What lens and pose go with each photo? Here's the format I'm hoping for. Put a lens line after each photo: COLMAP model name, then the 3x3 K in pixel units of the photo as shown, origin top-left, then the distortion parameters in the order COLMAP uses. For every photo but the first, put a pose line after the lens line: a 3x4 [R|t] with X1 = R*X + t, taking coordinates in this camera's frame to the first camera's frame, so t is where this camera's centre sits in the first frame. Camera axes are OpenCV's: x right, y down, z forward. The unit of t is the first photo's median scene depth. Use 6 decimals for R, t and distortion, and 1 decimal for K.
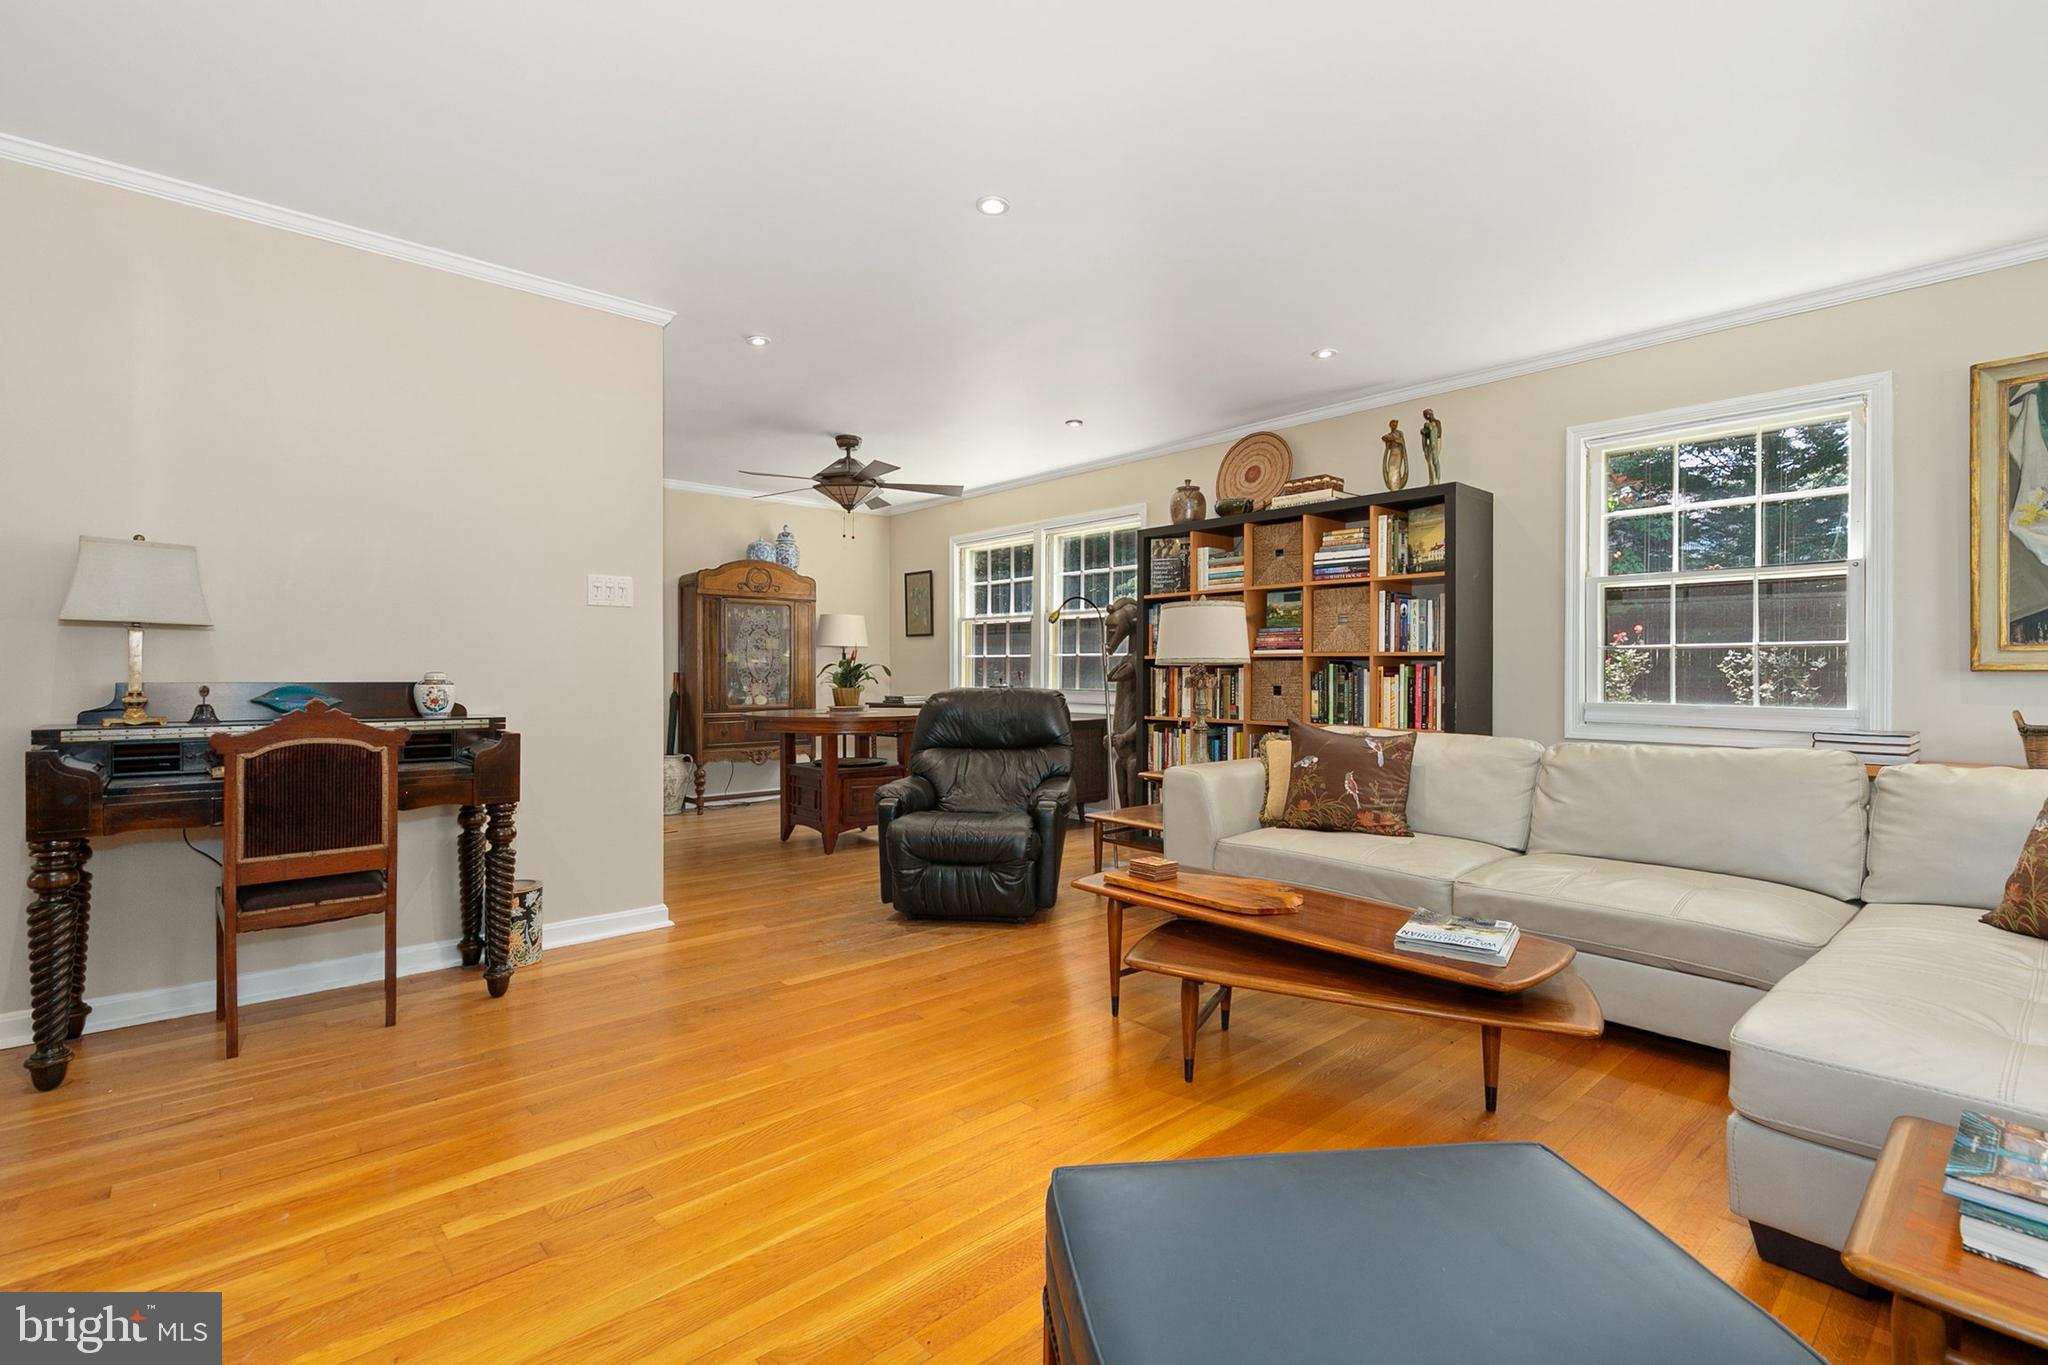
lens RADIAL K [[933.8, 0, 1025.2], [0, 933.8, 670.0], [0, 0, 1]] dist [0.008832, -0.002657]
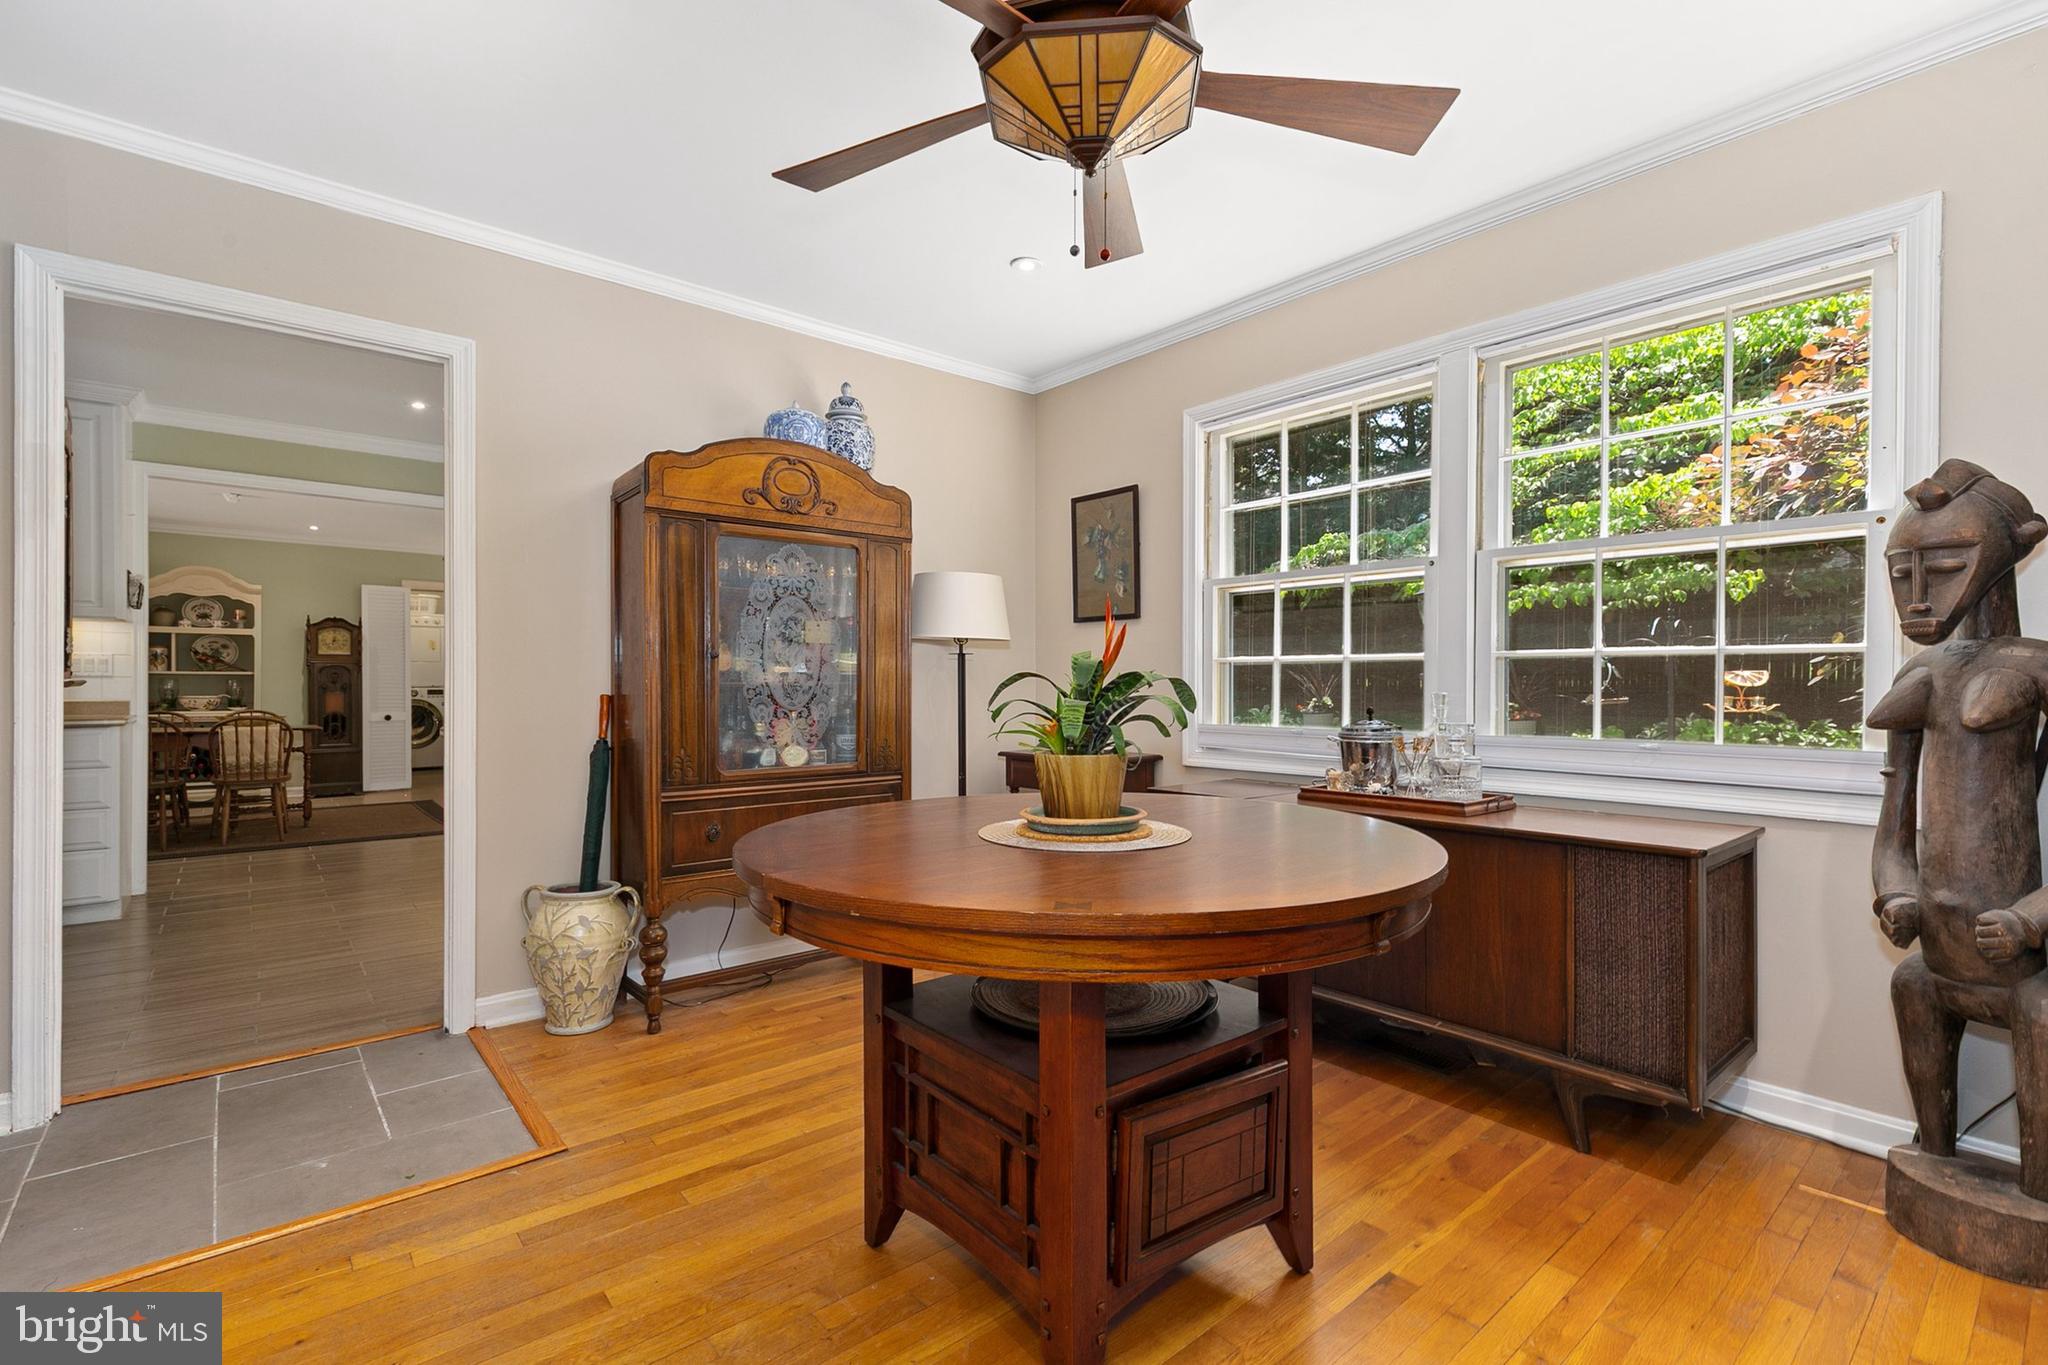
lens RADIAL K [[933.8, 0, 1006.2], [0, 933.8, 685.8], [0, 0, 1]] dist [0.008832, -0.002657]
pose [[0.999533, 0.001921, -0.030494, -0.165215], [-0.002025, 0.999992, -0.003406, 0.000064], [0.030487, 0.003467, 0.999529, 0.546178]]
